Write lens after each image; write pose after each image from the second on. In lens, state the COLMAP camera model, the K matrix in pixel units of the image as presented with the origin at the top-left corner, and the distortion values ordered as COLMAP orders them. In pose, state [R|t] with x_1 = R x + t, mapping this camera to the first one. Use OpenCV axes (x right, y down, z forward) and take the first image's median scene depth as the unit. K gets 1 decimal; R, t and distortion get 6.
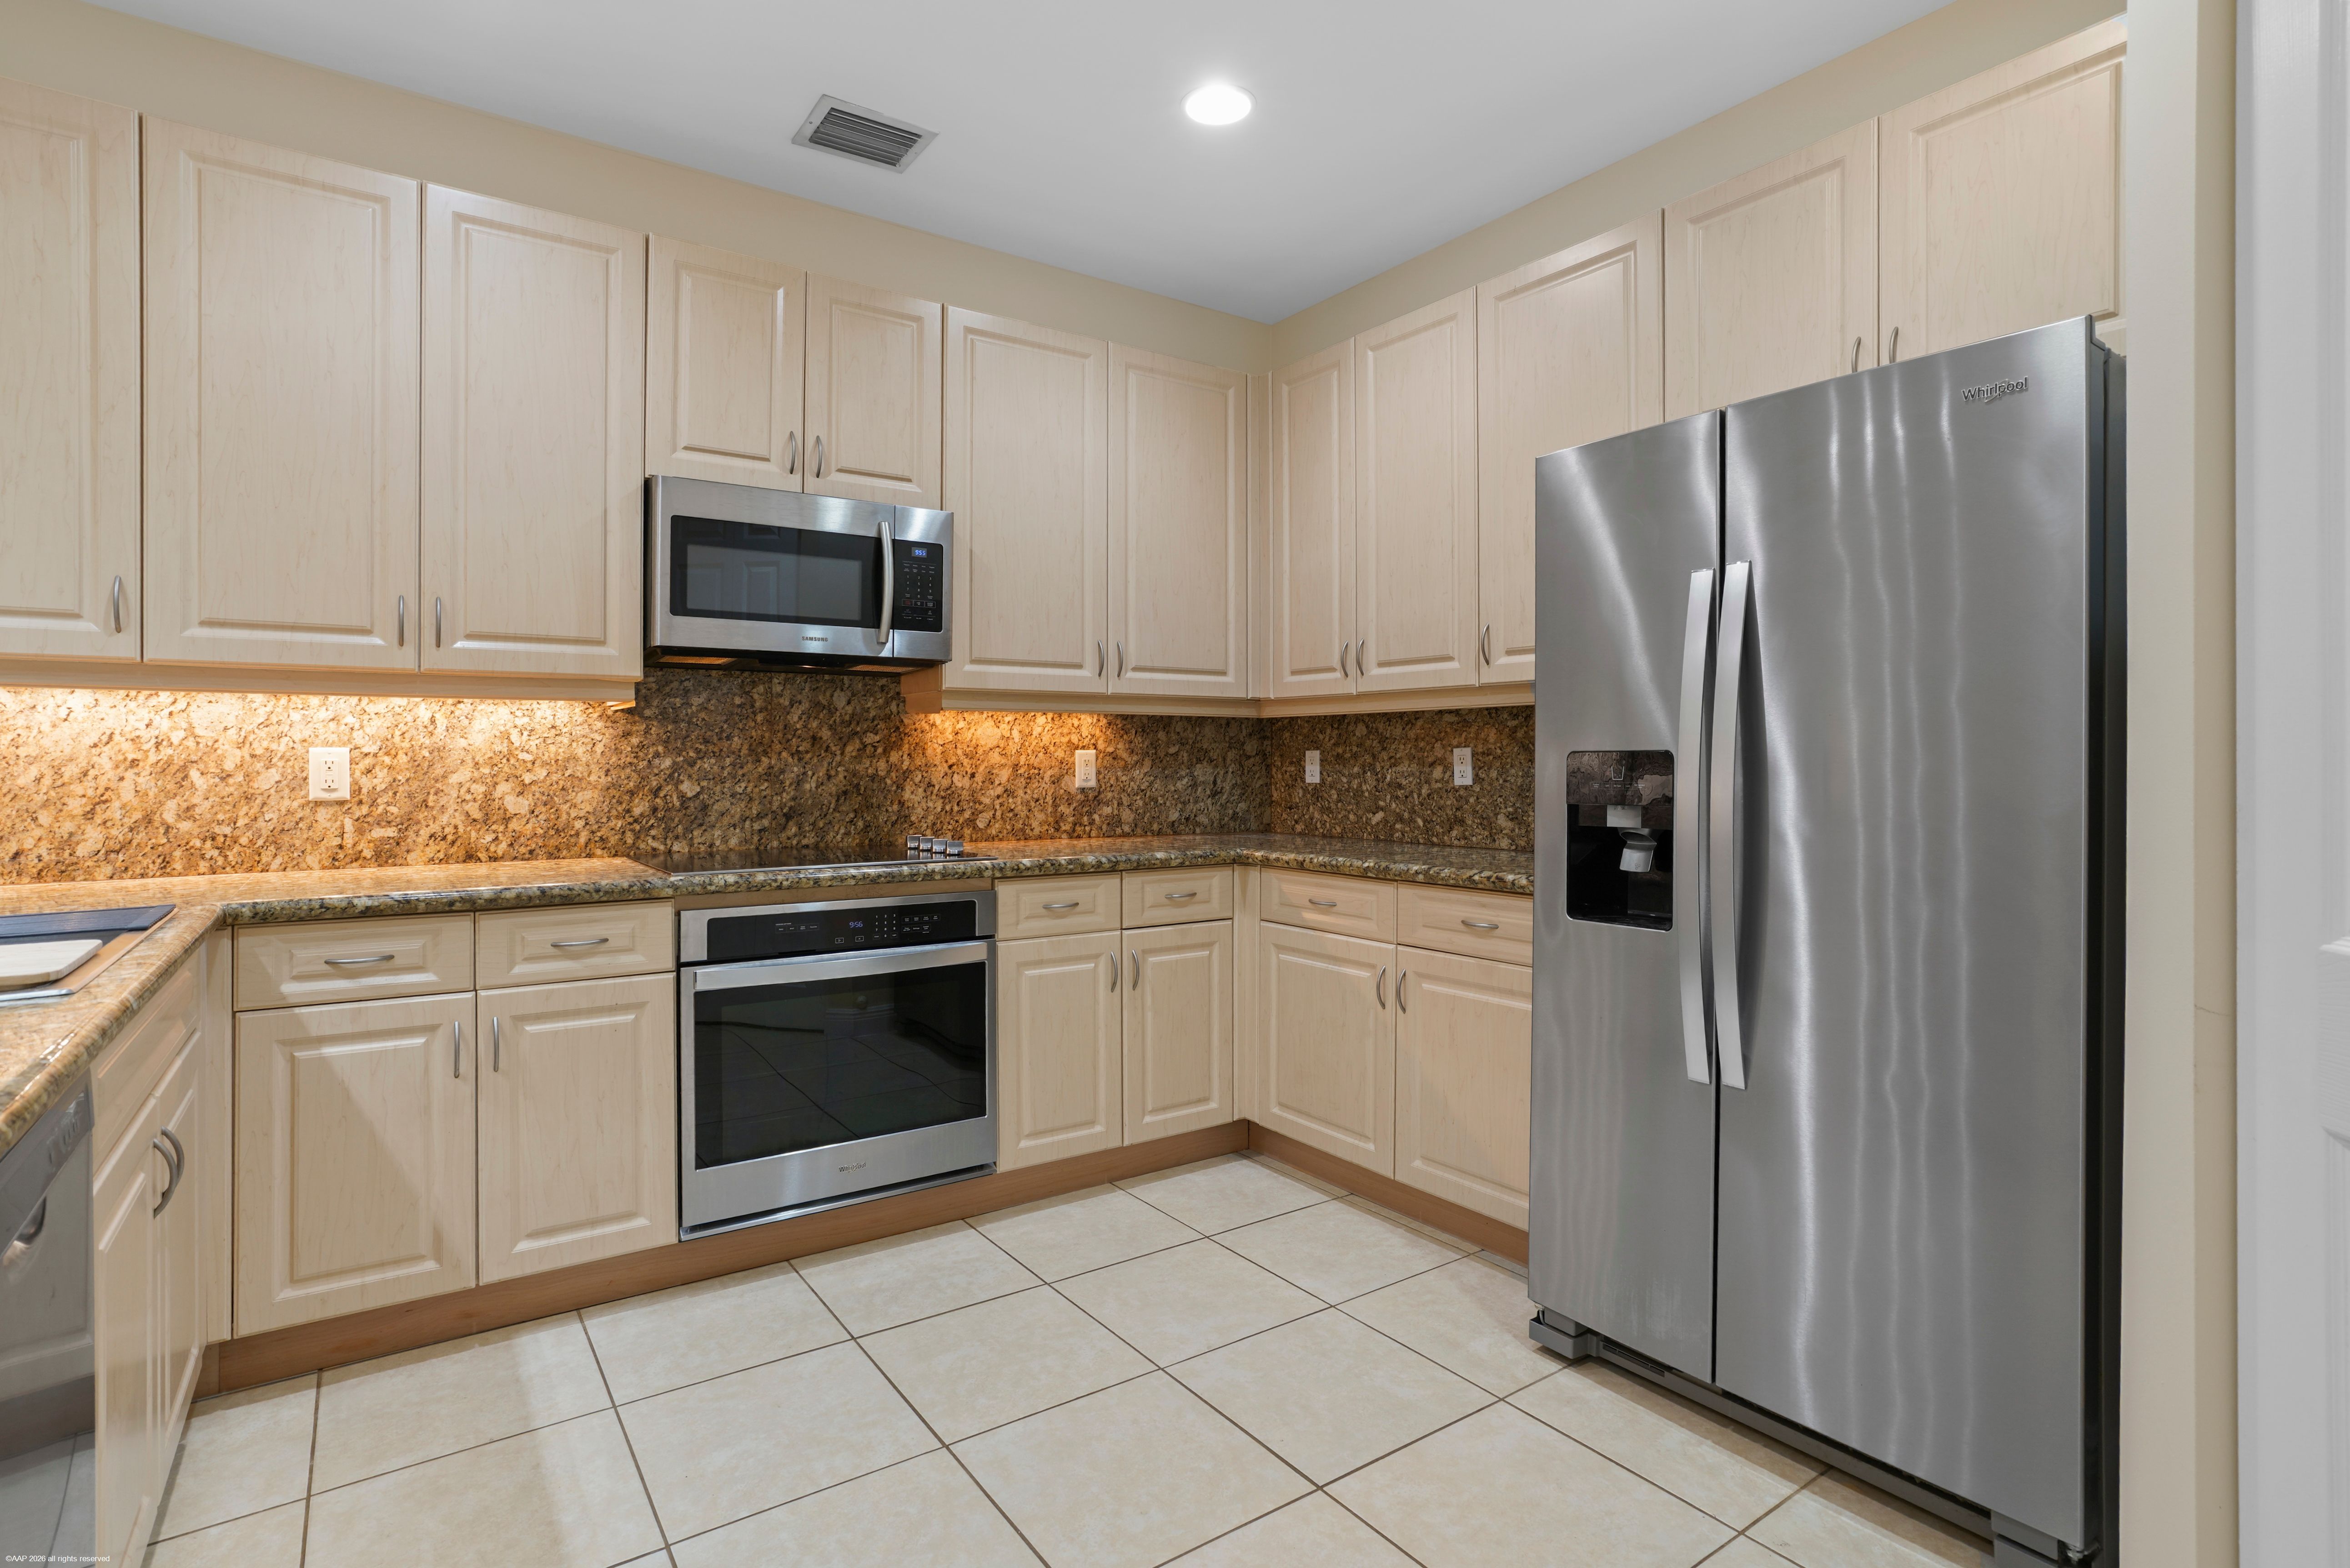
lens RADIAL K [[1132.5, 0, 1169.3], [0, 1132.5, 757.4], [0, 0, 1]] dist [-0.067250, 0.031045]
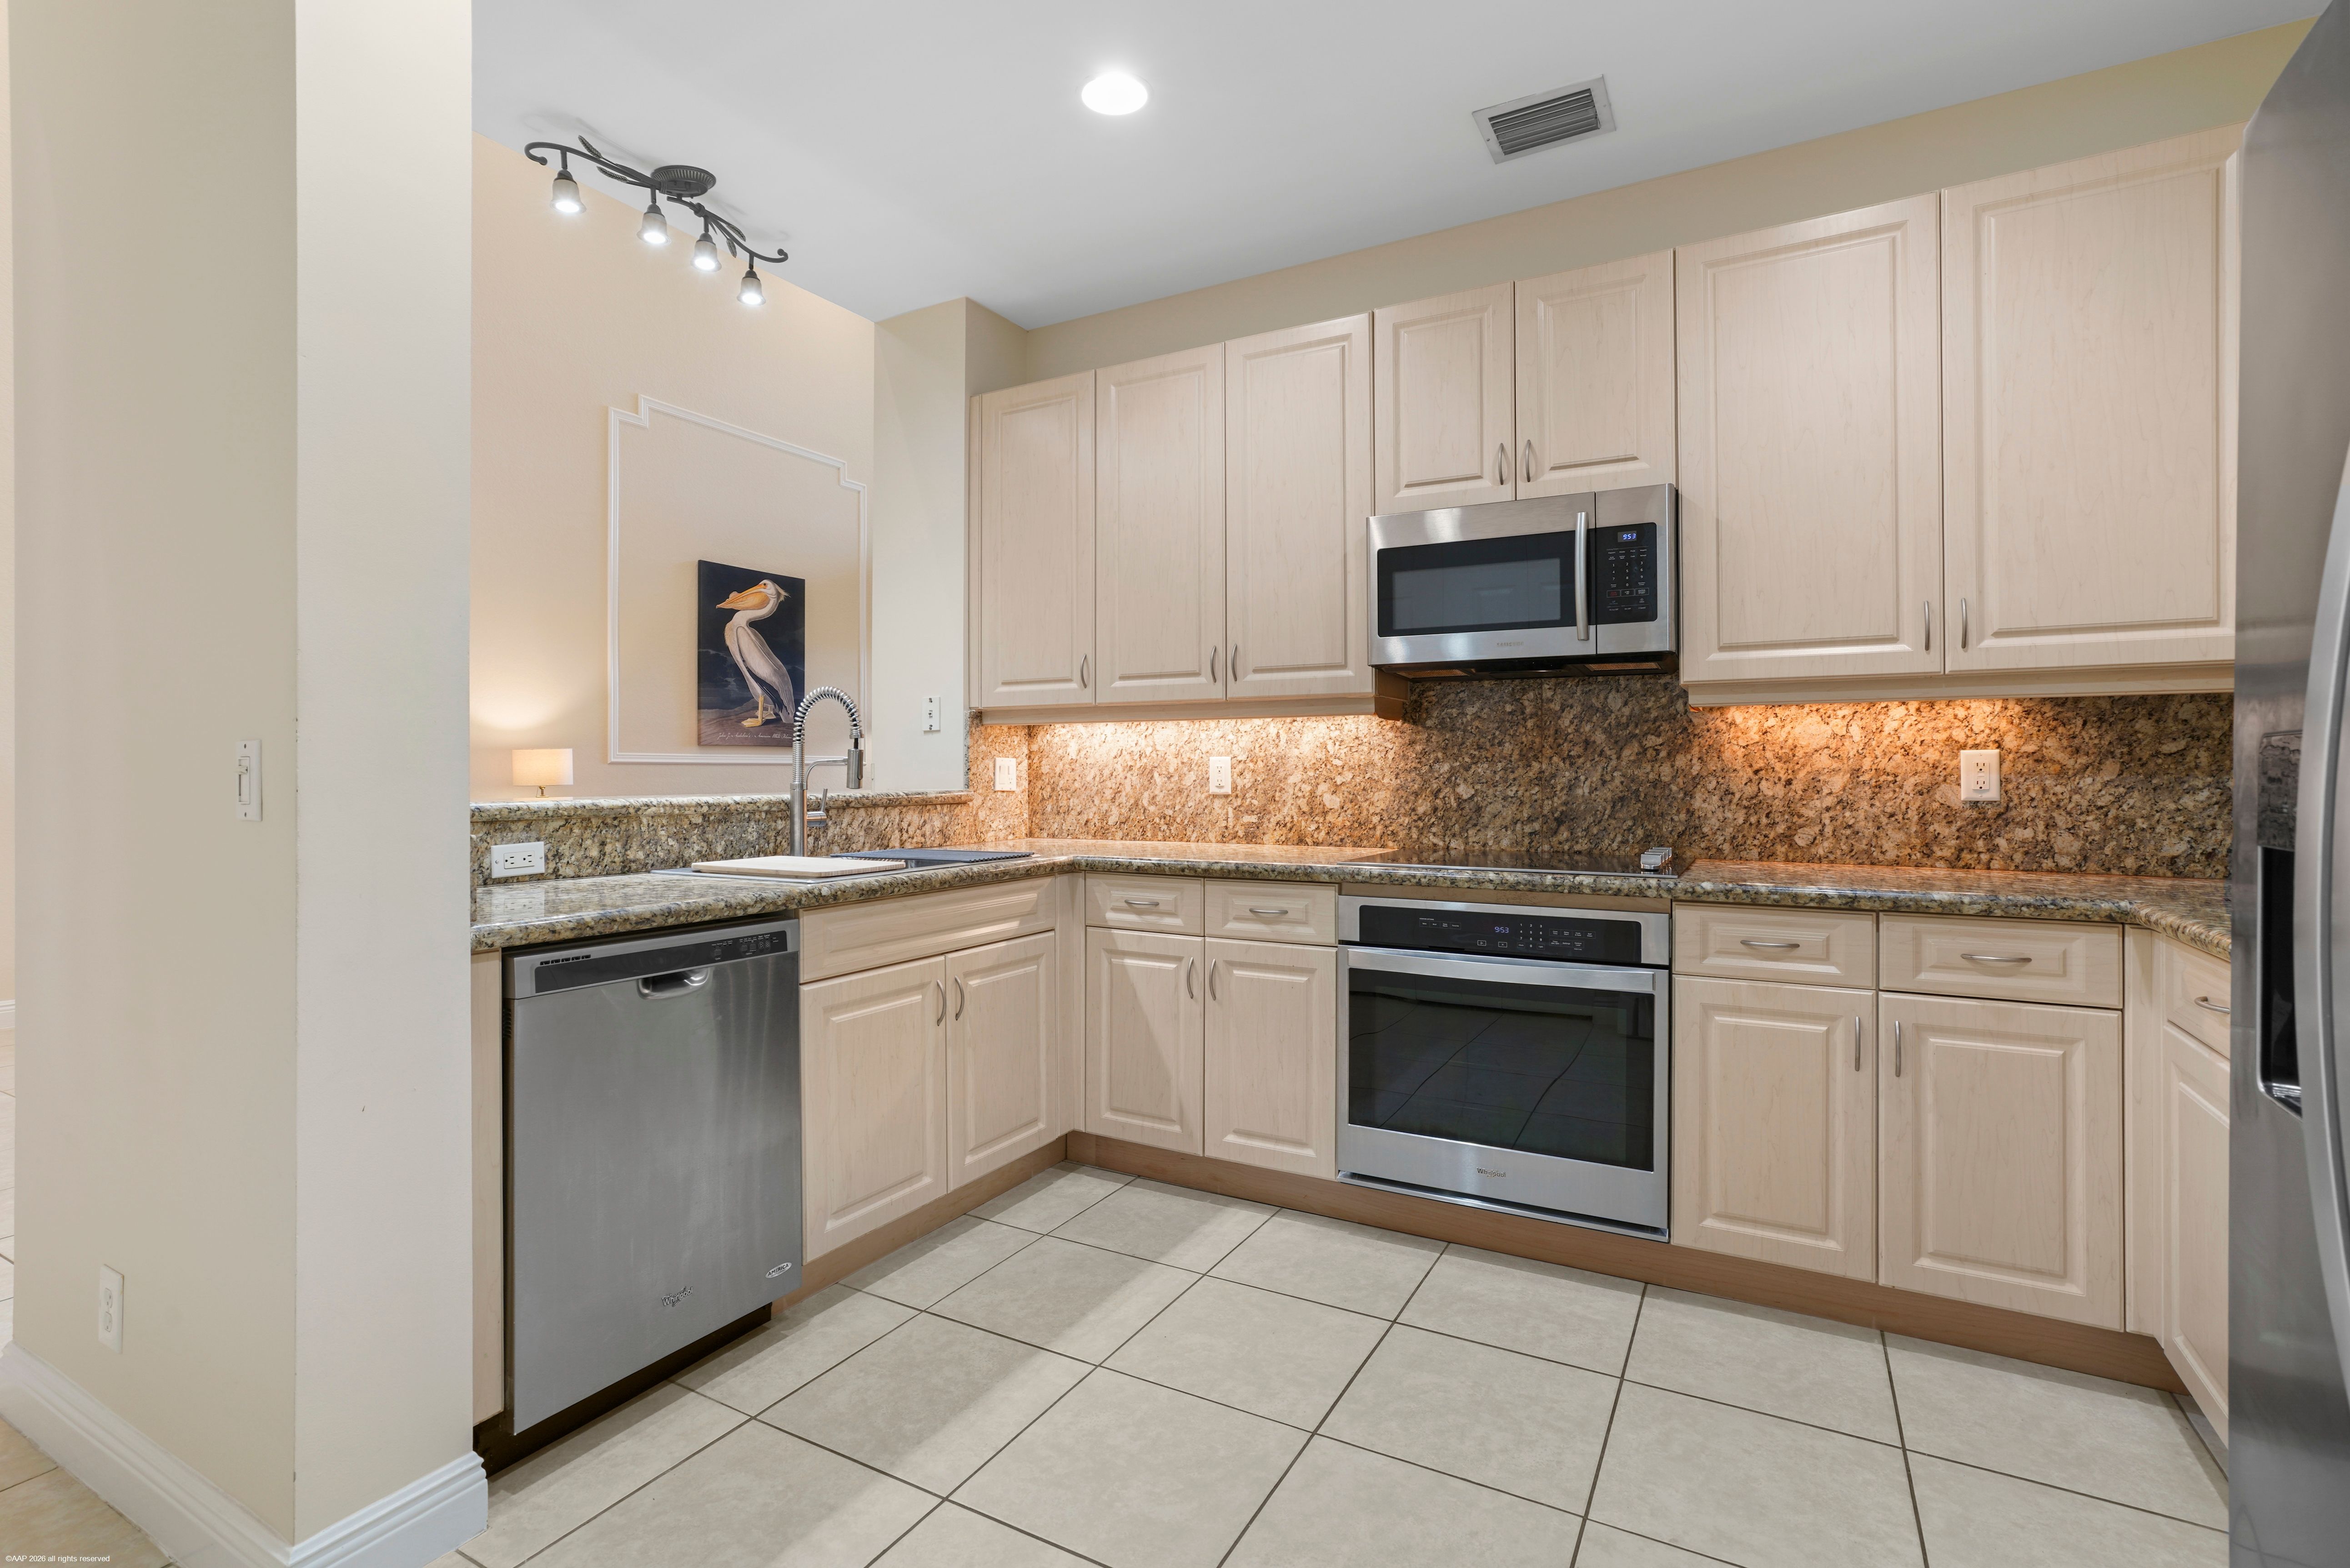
lens RADIAL K [[1090.1, 0, 1173.0], [0, 1090.1, 762.7], [0, 0, 1]] dist [-0.059767, 0.028016]
pose [[0.432233, -0.006080, -0.901741, 0.414093], [0.003453, 0.999981, -0.005087, 0.004744], [0.901755, -0.000915, 0.432246, 0.296738]]
